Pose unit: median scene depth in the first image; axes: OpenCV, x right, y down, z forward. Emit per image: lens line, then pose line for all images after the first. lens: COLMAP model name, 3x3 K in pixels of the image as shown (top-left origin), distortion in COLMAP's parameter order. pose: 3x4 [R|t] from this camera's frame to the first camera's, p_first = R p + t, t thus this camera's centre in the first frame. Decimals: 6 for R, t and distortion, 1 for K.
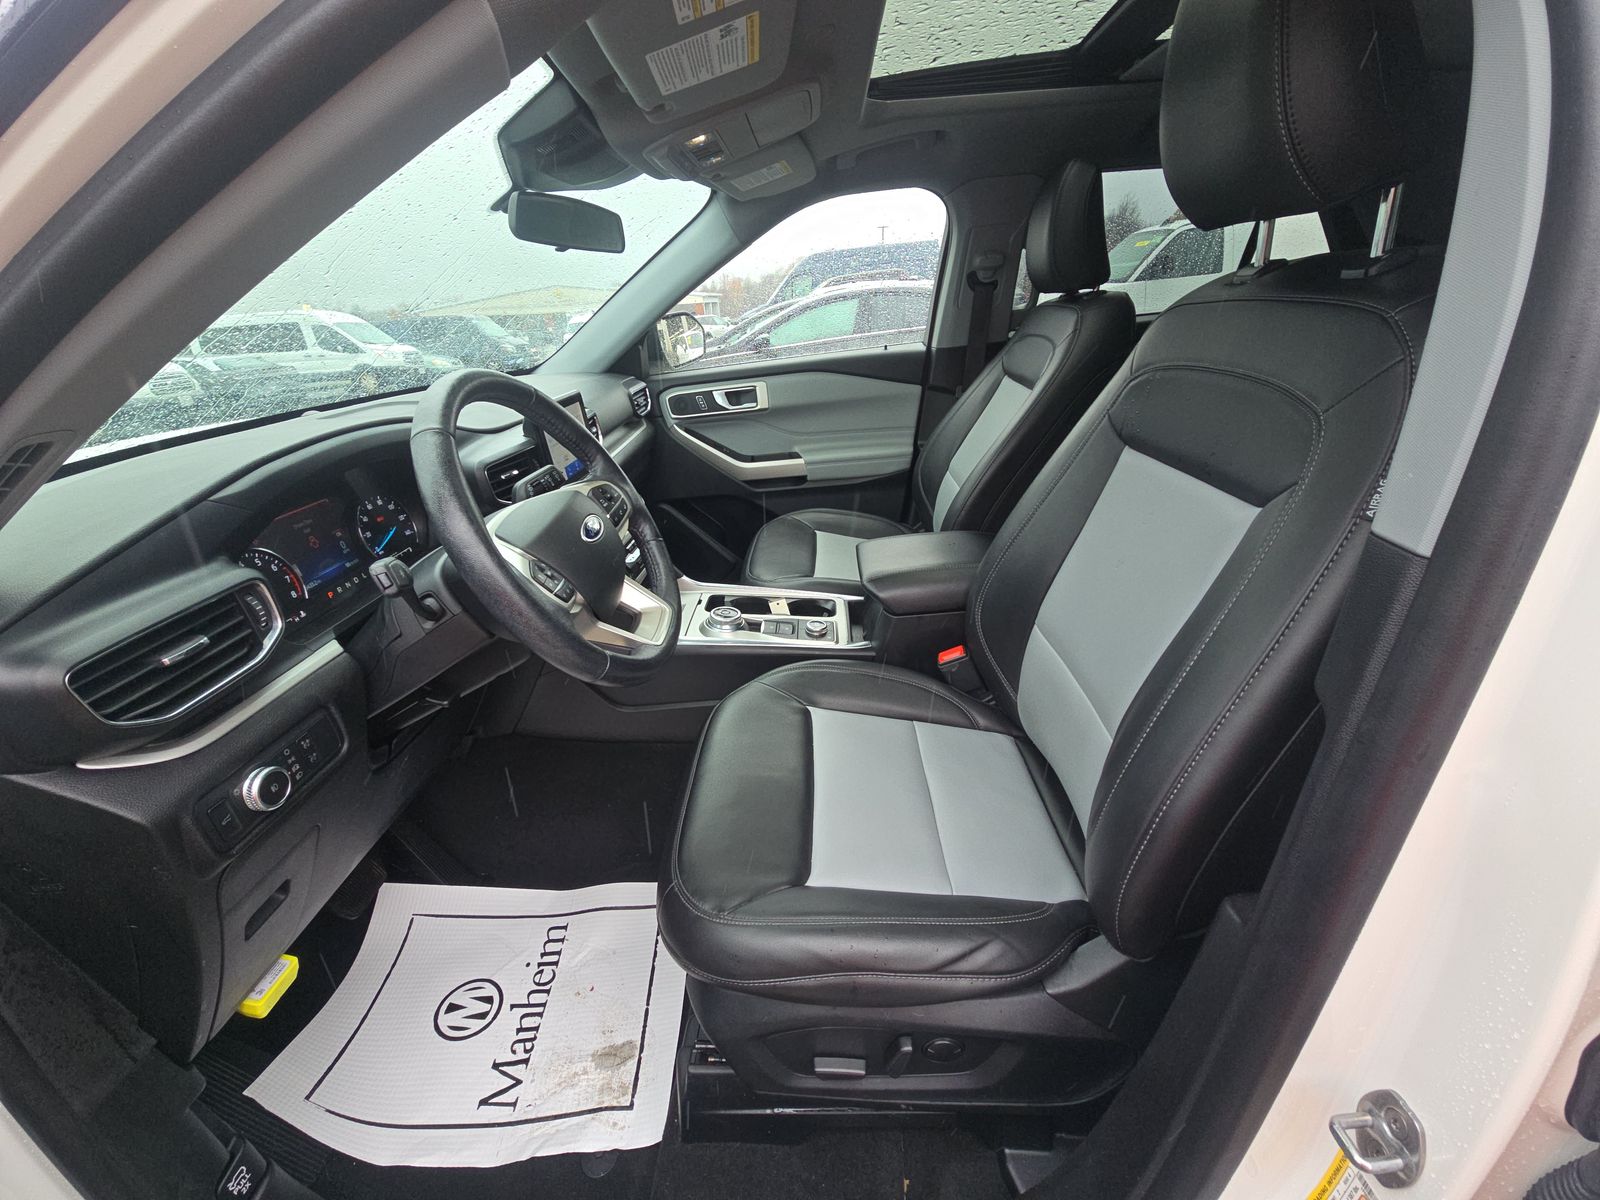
lens RADIAL K [[650.6, 0, 802.1], [0, 650.6, 588.4], [0, 0, 1]] dist [0.000959, -0.000114]
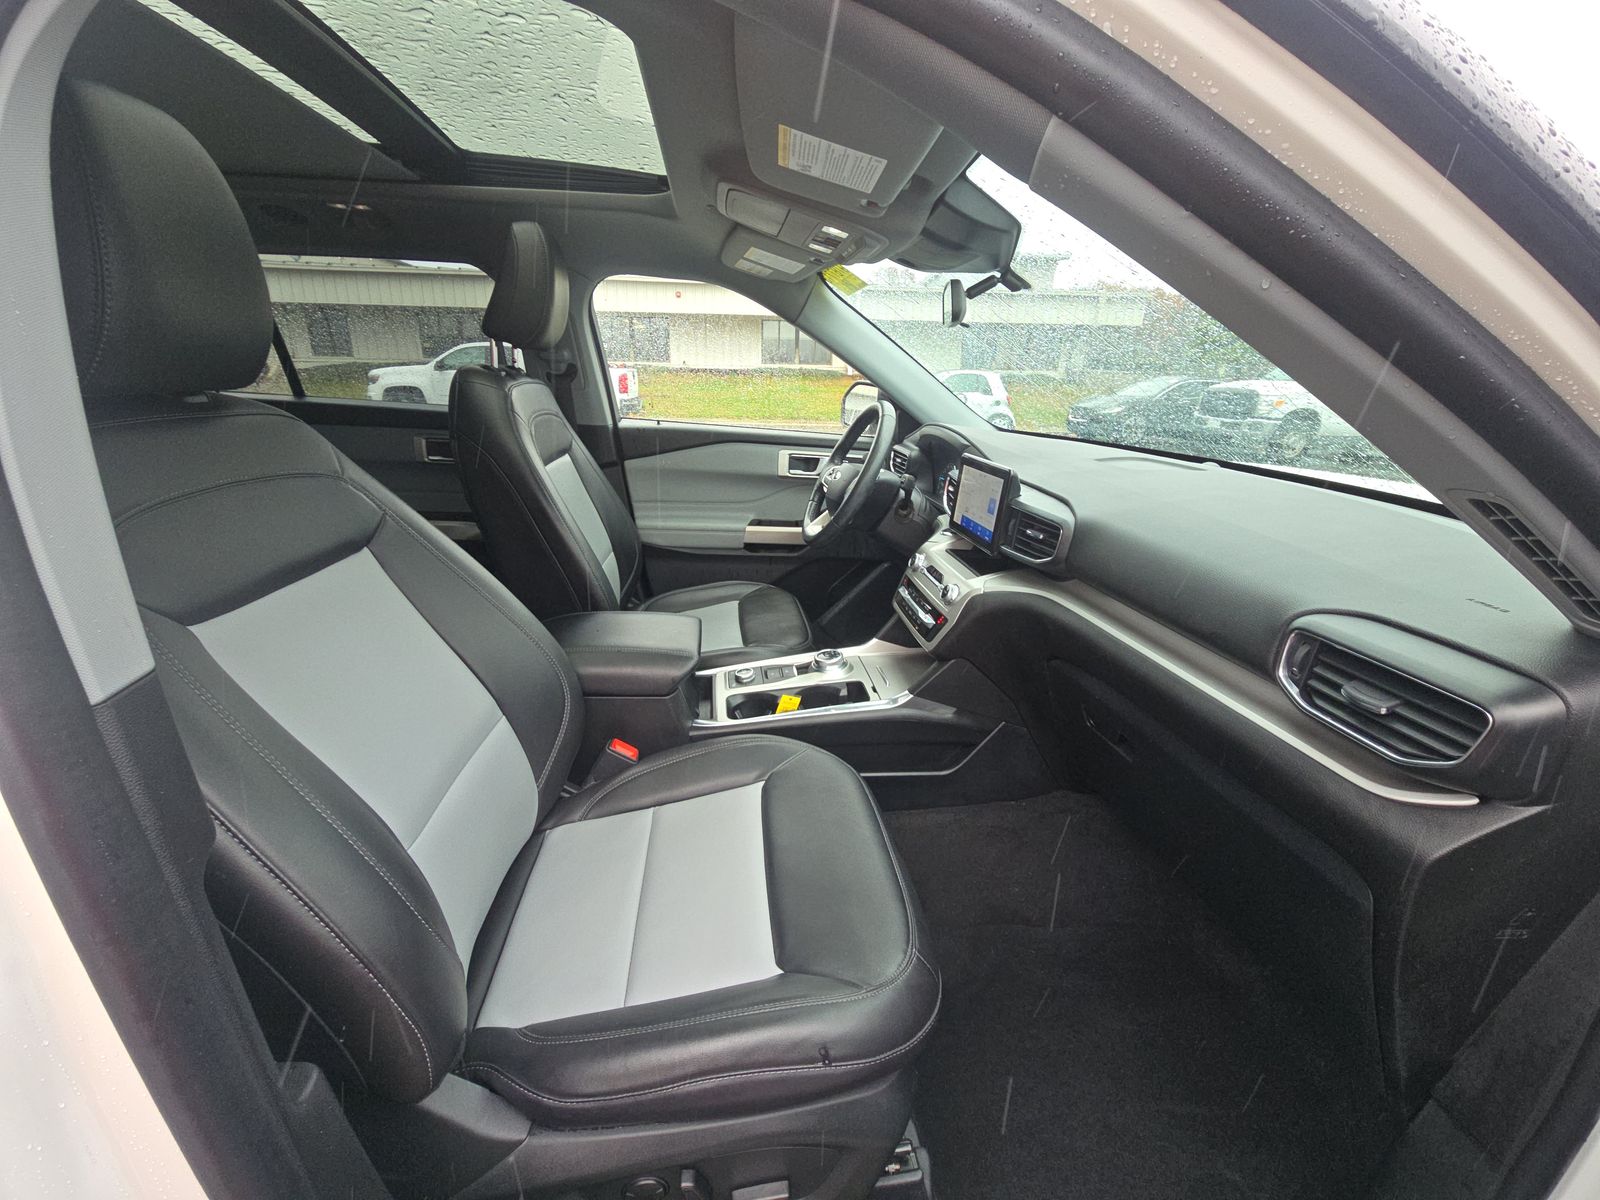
lens RADIAL K [[650.6, 0, 802.1], [0, 650.6, 588.4], [0, 0, 1]] dist [0.000959, -0.000114]
pose [[-0.986893, 0.070805, -0.145012, 0.069185], [-0.044255, 0.745406, 0.665140, -0.711375], [0.155188, 0.662840, -0.732502, 1.618396]]
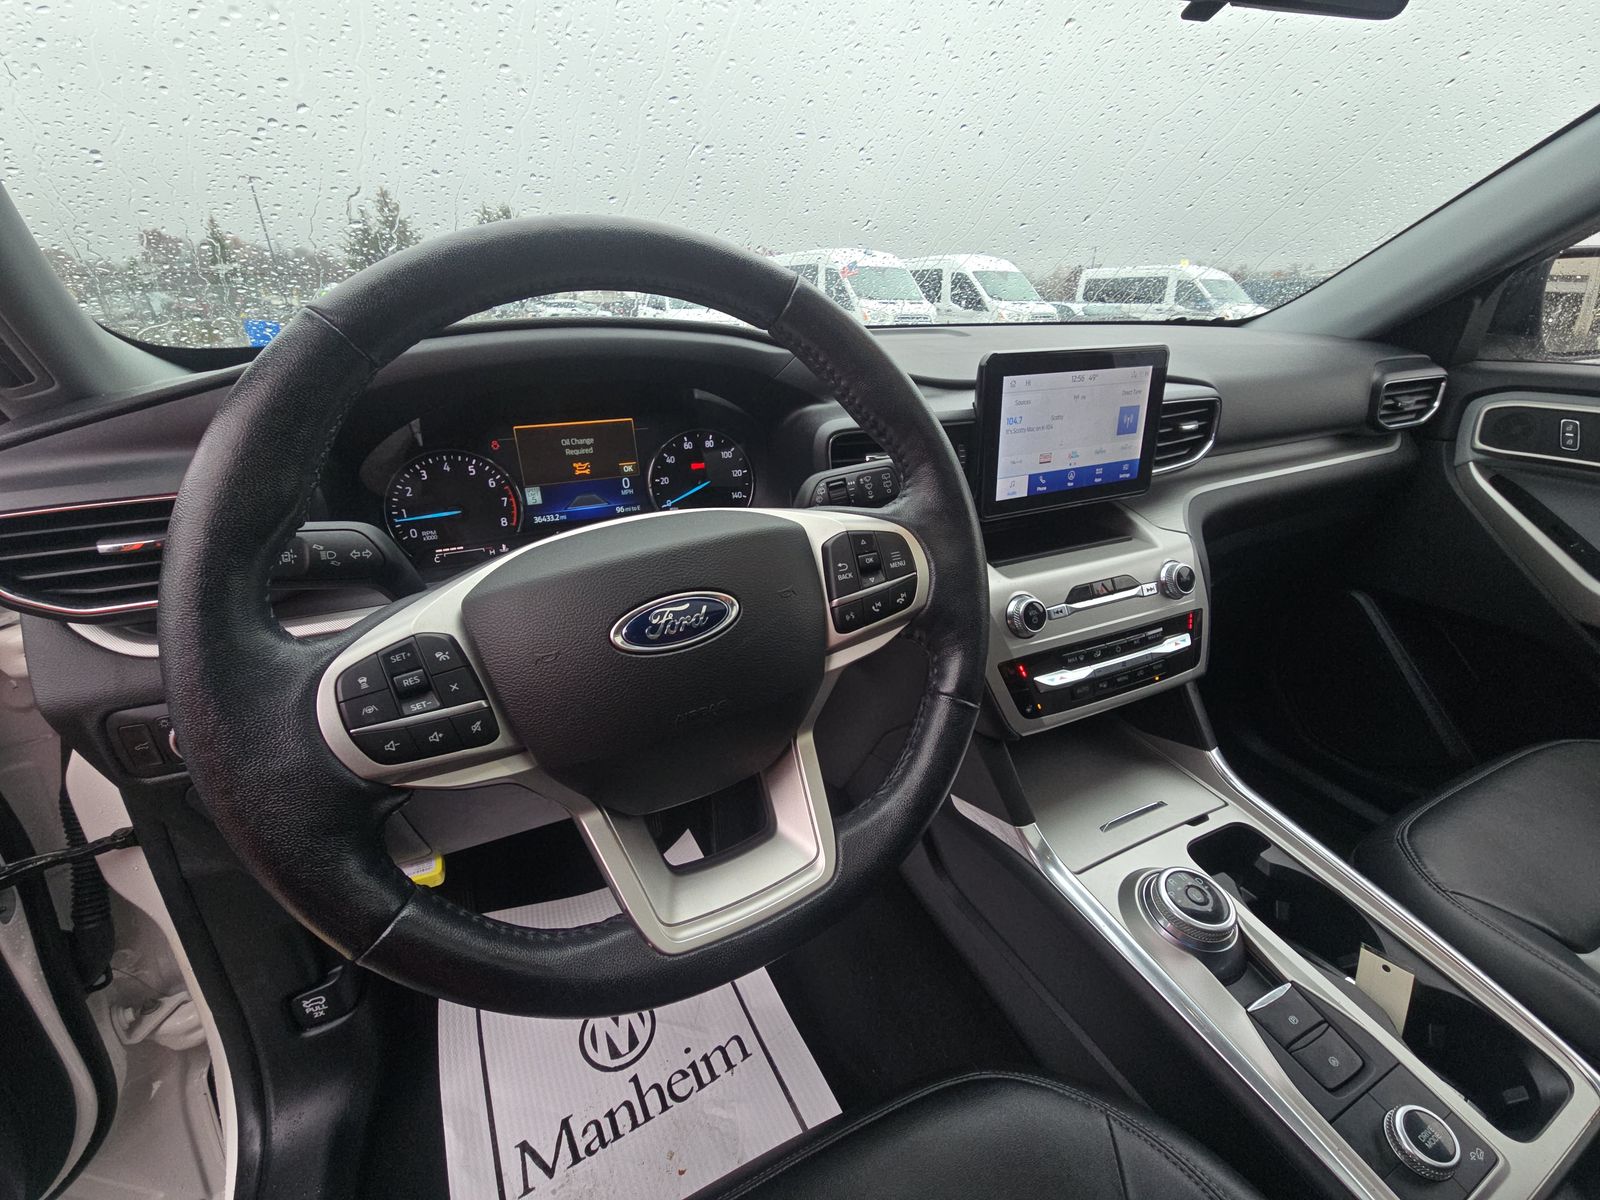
lens RADIAL K [[650.6, 0, 802.1], [0, 650.6, 588.4], [0, 0, 1]] dist [0.000959, -0.000114]
pose [[0.441365, 0.424118, -0.790772, 0.022265], [-0.384598, 0.885616, 0.260324, -0.158200], [0.810729, 0.189231, 0.553995, 0.521683]]
